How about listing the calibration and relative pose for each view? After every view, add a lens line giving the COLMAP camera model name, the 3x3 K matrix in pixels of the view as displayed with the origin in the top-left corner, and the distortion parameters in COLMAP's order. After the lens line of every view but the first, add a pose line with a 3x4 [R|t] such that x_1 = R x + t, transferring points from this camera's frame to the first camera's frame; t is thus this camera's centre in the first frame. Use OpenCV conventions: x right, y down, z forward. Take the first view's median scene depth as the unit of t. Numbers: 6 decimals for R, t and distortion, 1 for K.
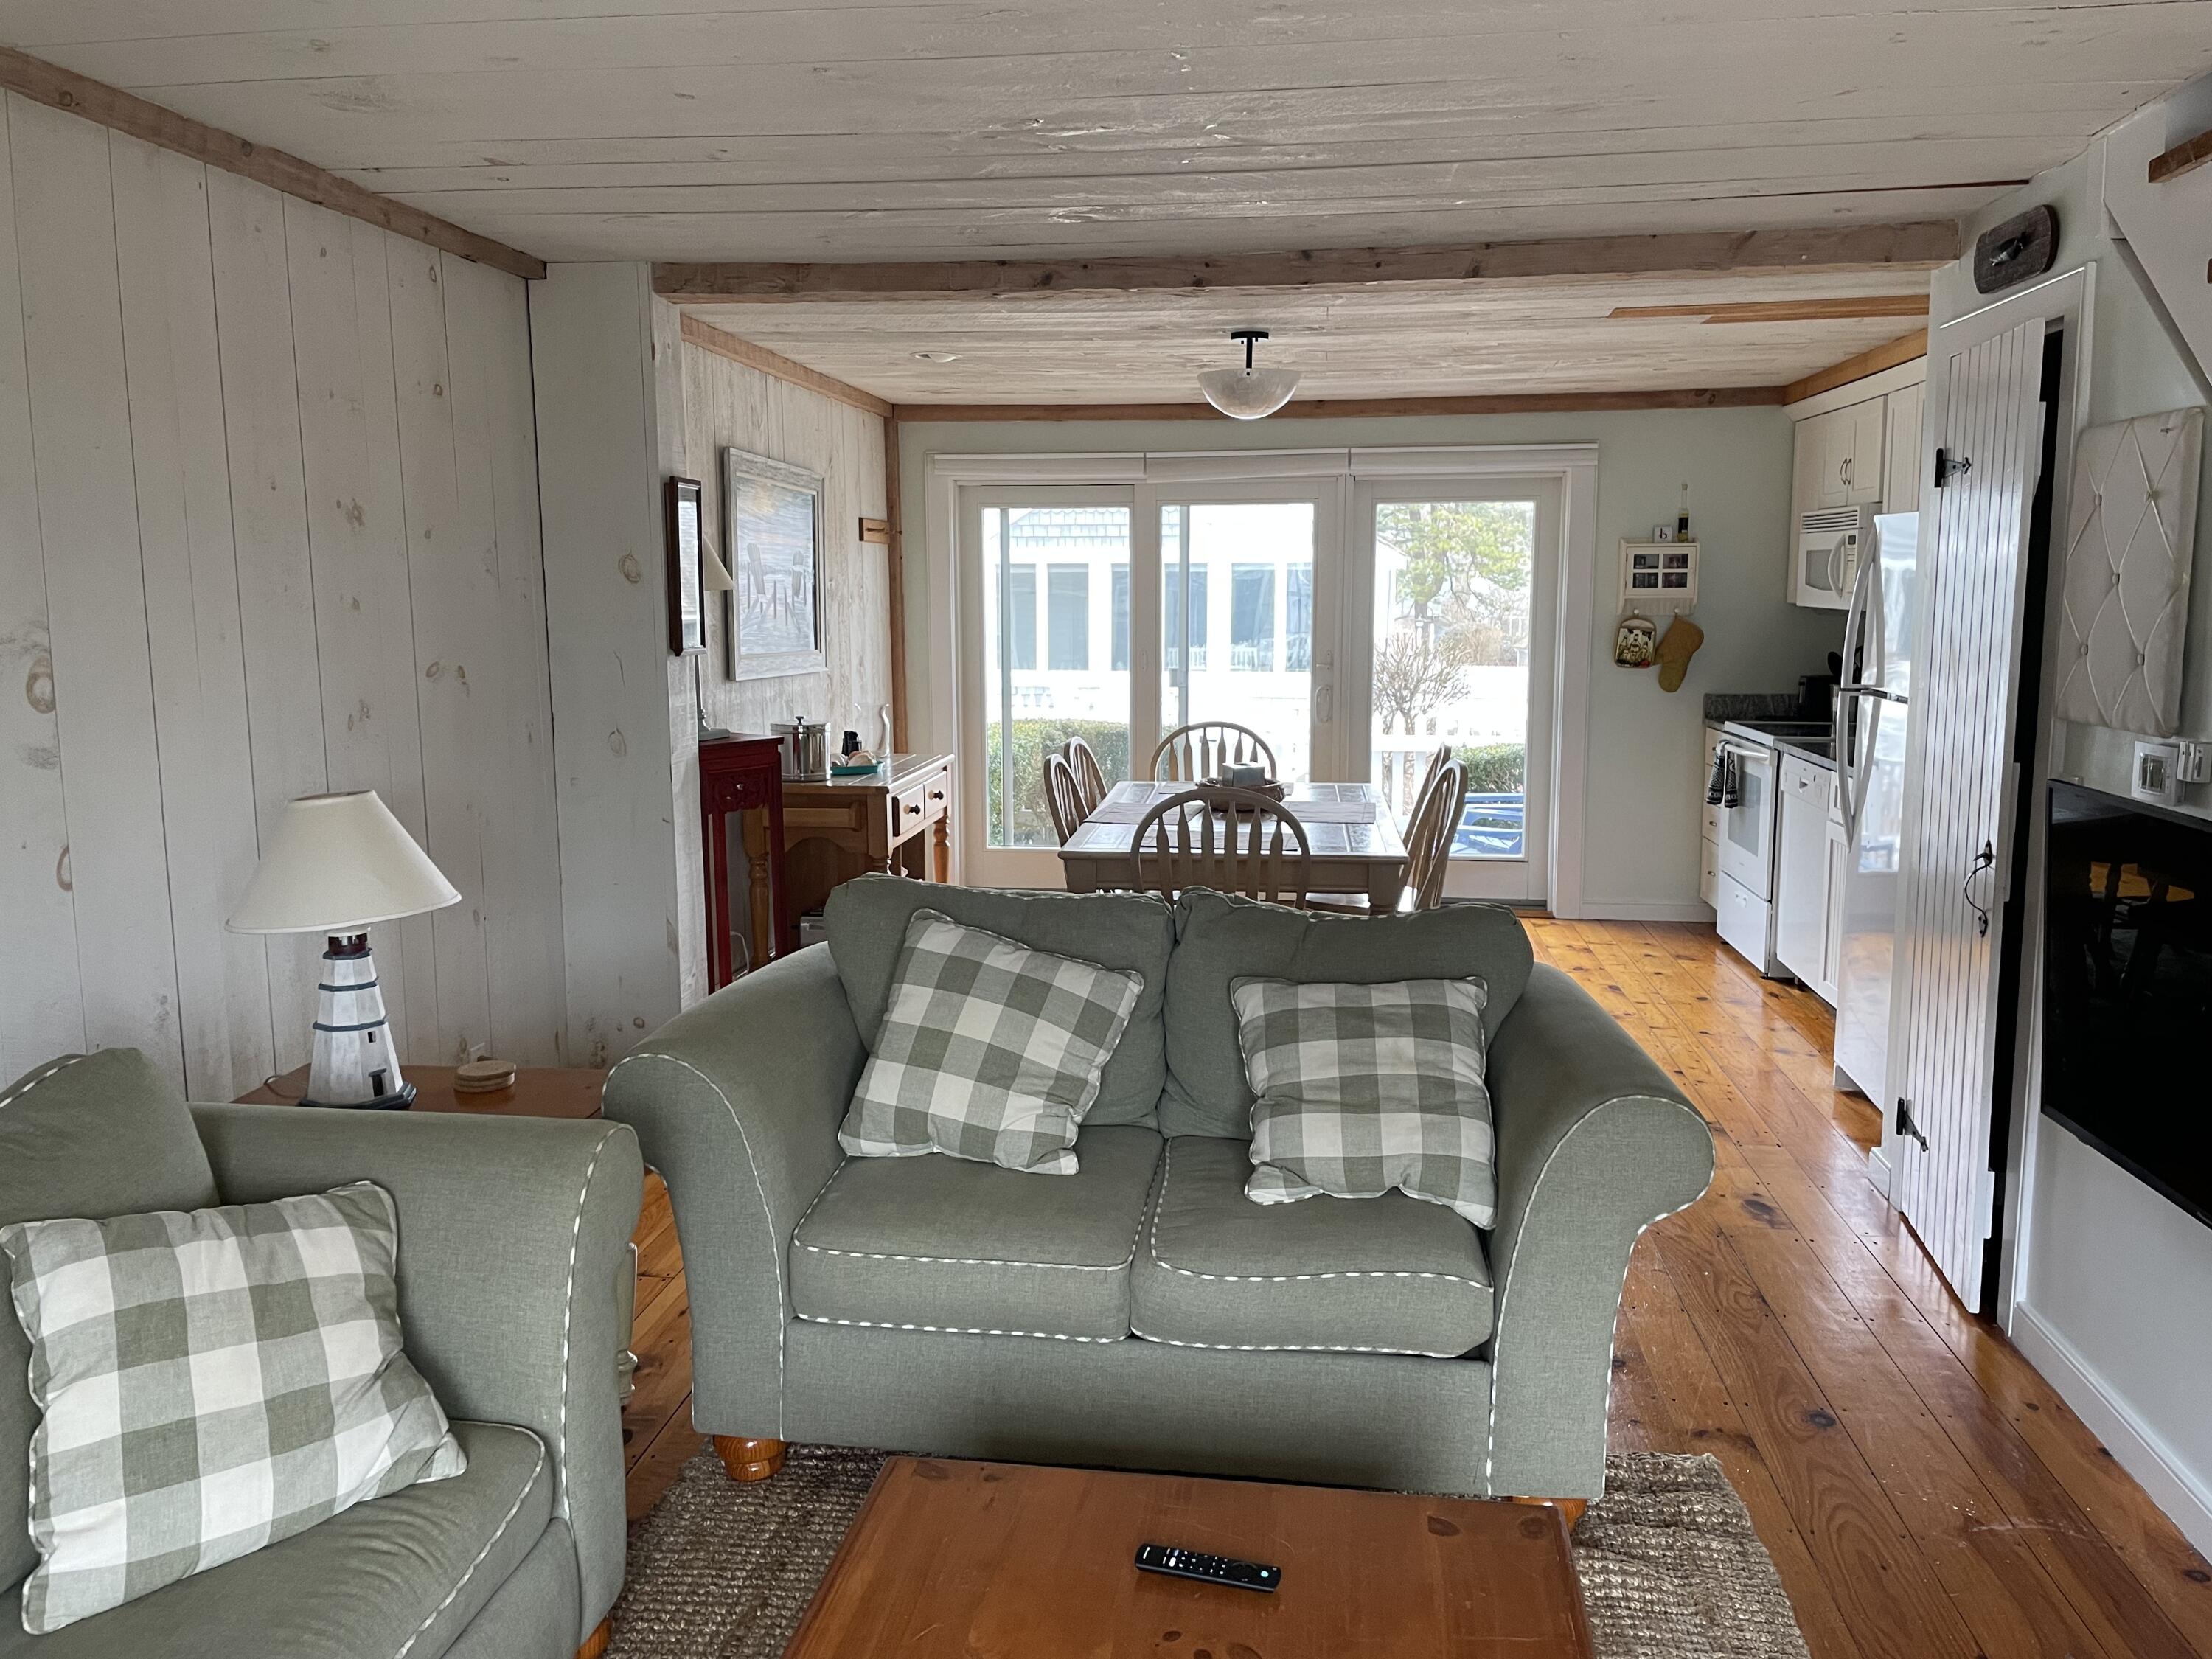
lens RADIAL K [[1656.1, 0, 1111.0], [0, 1656.1, 814.1], [0, 0, 1]] dist [0.089982, -0.132848]
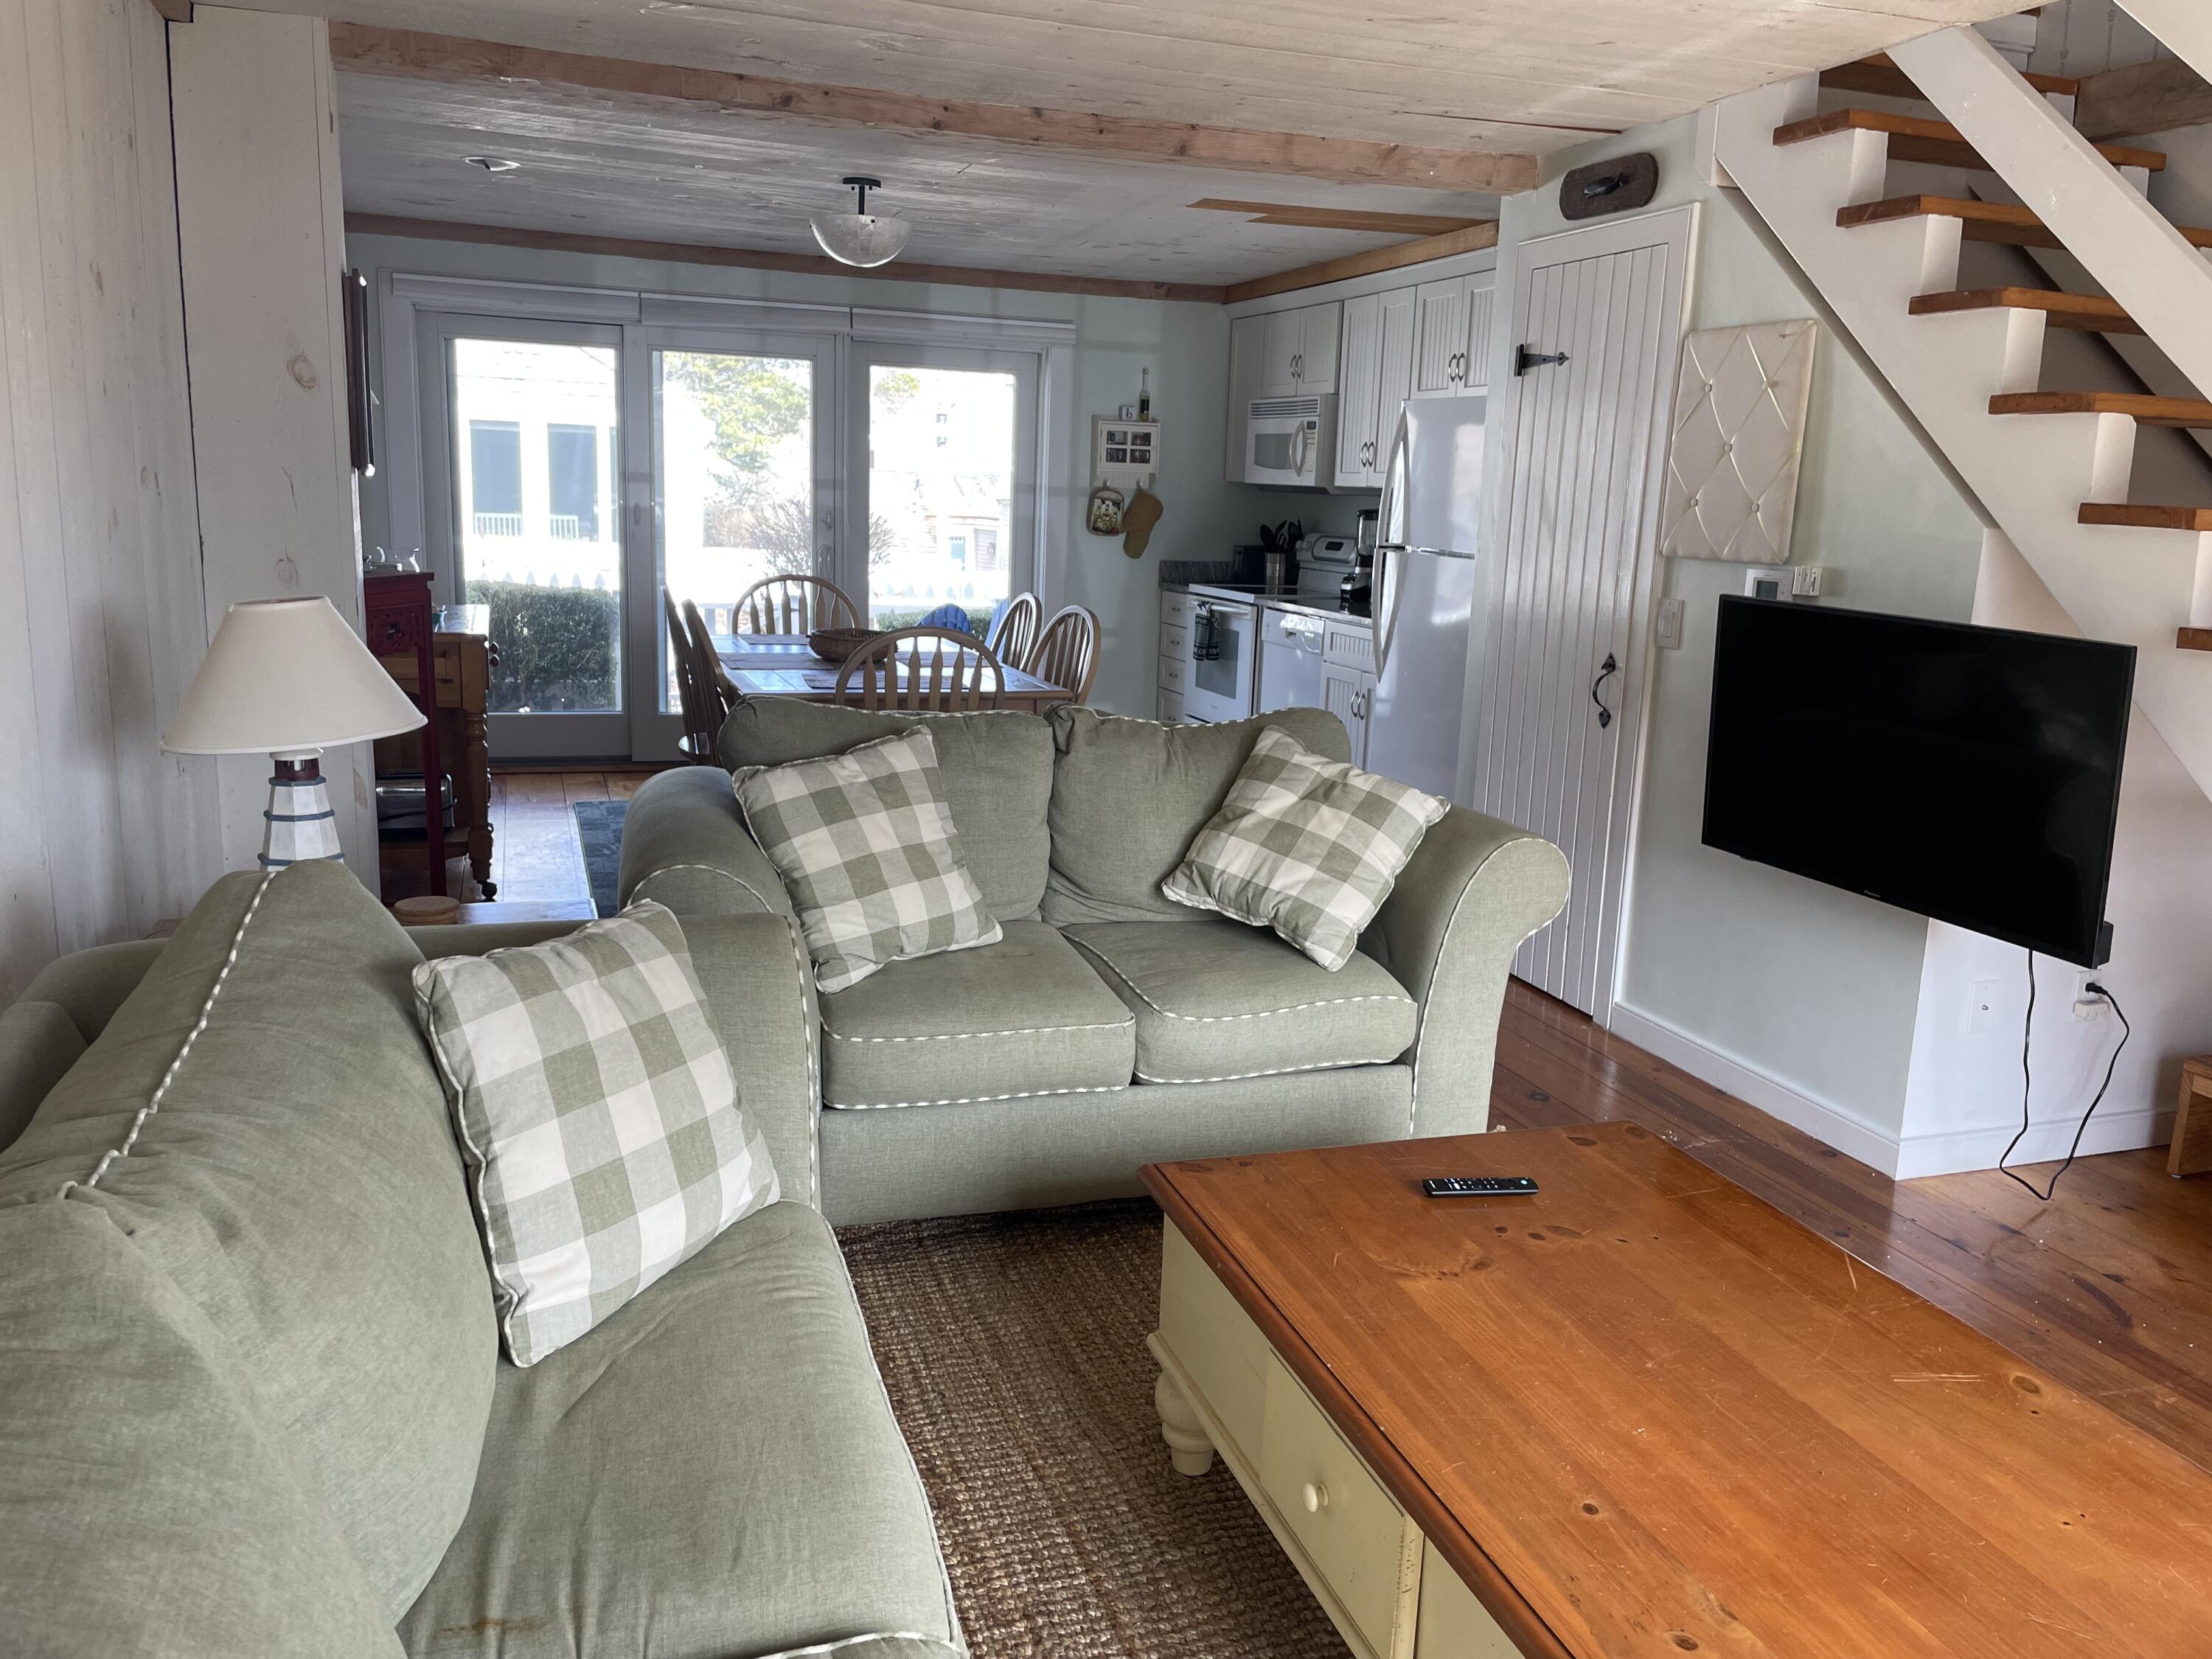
lens RADIAL K [[1656.1, 0, 1111.0], [0, 1656.1, 814.1], [0, 0, 1]] dist [0.089982, -0.132848]
pose [[0.896656, -0.050154, 0.439878, -0.431498], [0.020551, 0.997207, 0.071808, 0.043337], [-0.442251, -0.055347, 0.895182, 0.006979]]
